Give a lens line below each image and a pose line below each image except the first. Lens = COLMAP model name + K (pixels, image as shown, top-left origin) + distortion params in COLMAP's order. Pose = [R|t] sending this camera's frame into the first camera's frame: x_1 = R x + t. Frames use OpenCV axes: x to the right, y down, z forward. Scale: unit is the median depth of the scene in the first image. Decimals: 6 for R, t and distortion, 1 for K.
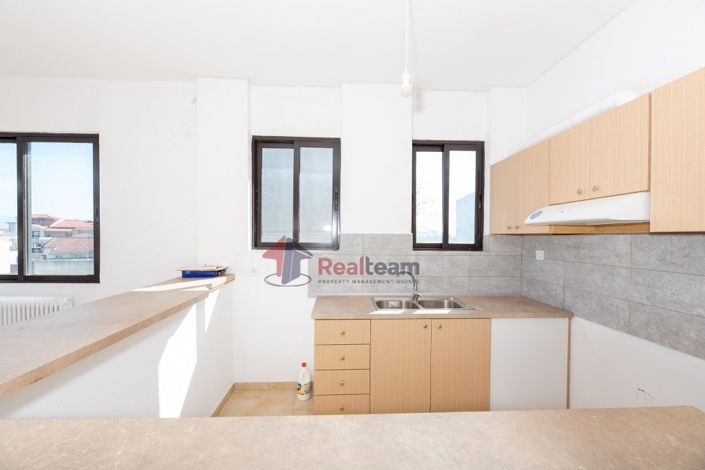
lens RADIAL K [[290.2, 0, 351.6], [0, 290.2, 238.2], [0, 0, 1]] dist [0.000199, 0.000192]
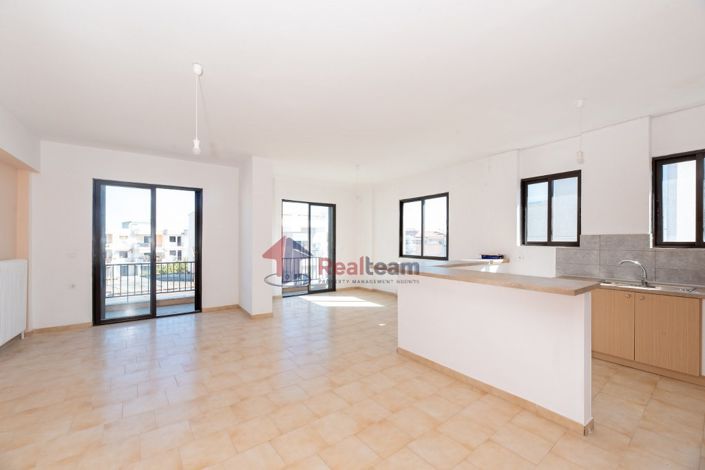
lens RADIAL K [[291.3, 0, 352.5], [0, 291.3, 241.8], [0, 0, 1]] dist [-0.000929, -0.000035]
pose [[0.528721, -0.004270, -0.848785, 0.595126], [-0.007466, 0.999925, -0.009681, 0.040573], [0.848763, 0.011456, 0.528650, -0.753822]]
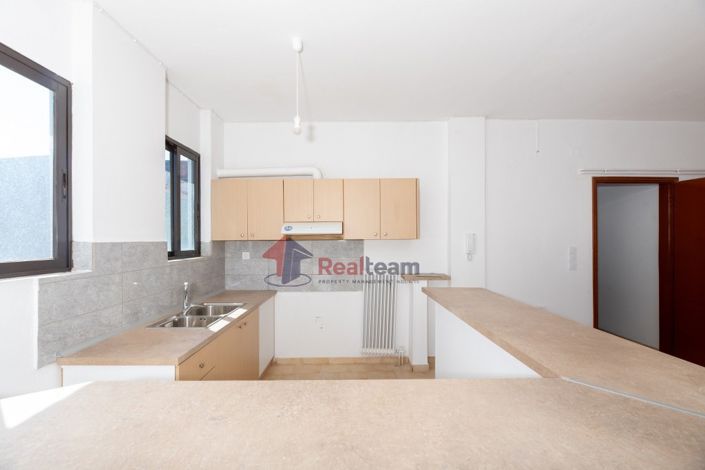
lens RADIAL K [[290.2, 0, 351.6], [0, 290.2, 238.2], [0, 0, 1]] dist [0.000199, 0.000192]
pose [[0.043459, -0.002741, 0.999051, -0.626286], [0.015326, 0.999880, 0.002076, -0.017659], [-0.998938, 0.015221, 0.043496, 0.412248]]
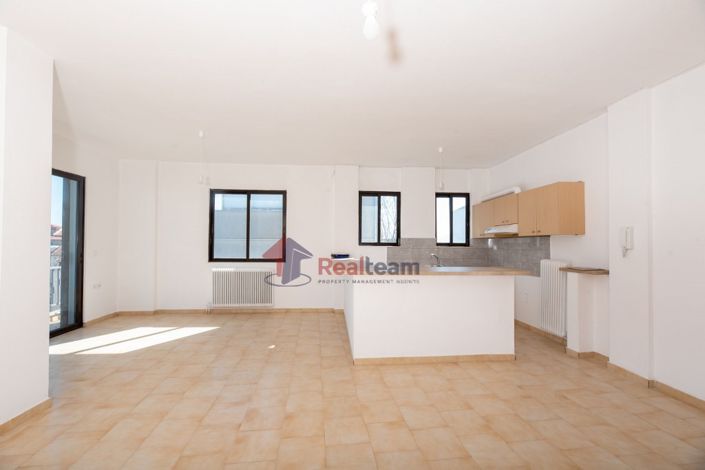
lens RADIAL K [[290.2, 0, 351.6], [0, 290.2, 238.2], [0, 0, 1]] dist [0.000199, 0.000192]
pose [[0.999805, -0.001263, 0.019690, -0.436055], [0.001801, 0.999625, -0.027326, 0.041919], [-0.019649, 0.027356, 0.999433, -1.071788]]
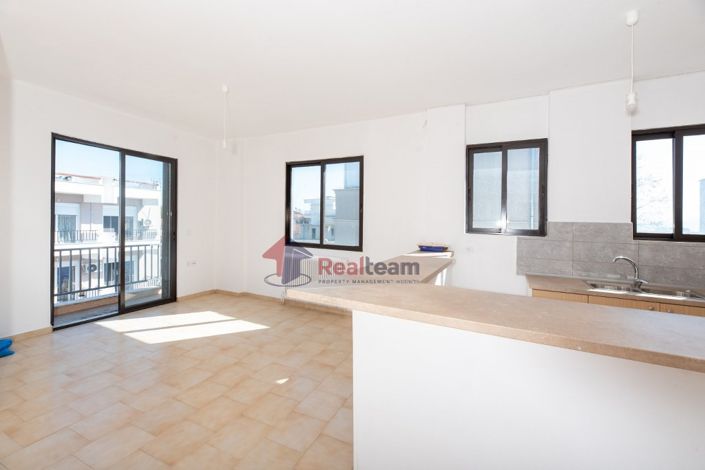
lens RADIAL K [[295.1, 0, 352.6], [0, 295.1, 219.2], [0, 0, 1]] dist [-0.002599, 0.000084]
pose [[0.866671, 0.010199, -0.498776, -0.128334], [-0.024088, 0.999480, -0.021417, 0.017308], [0.498298, 0.030576, 0.866466, -0.393354]]
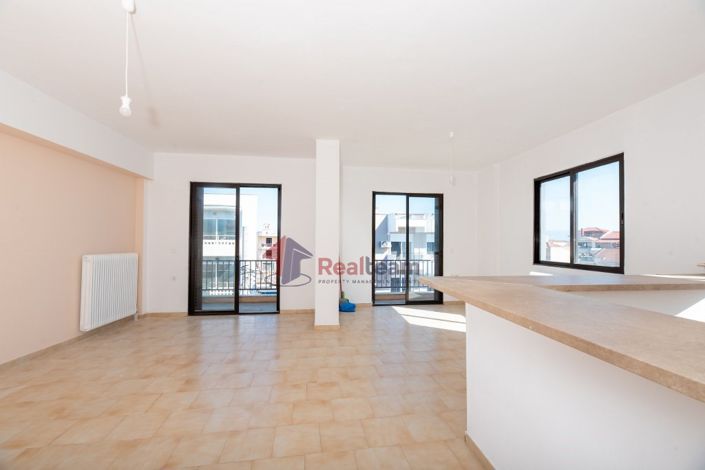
lens RADIAL K [[290.2, 0, 351.6], [0, 290.2, 238.2], [0, 0, 1]] dist [0.000199, 0.000192]
pose [[0.057853, -0.021277, -0.998098, 0.281757], [-0.018663, 0.999575, -0.022390, 0.052589], [0.998151, 0.019923, 0.057432, -0.211669]]
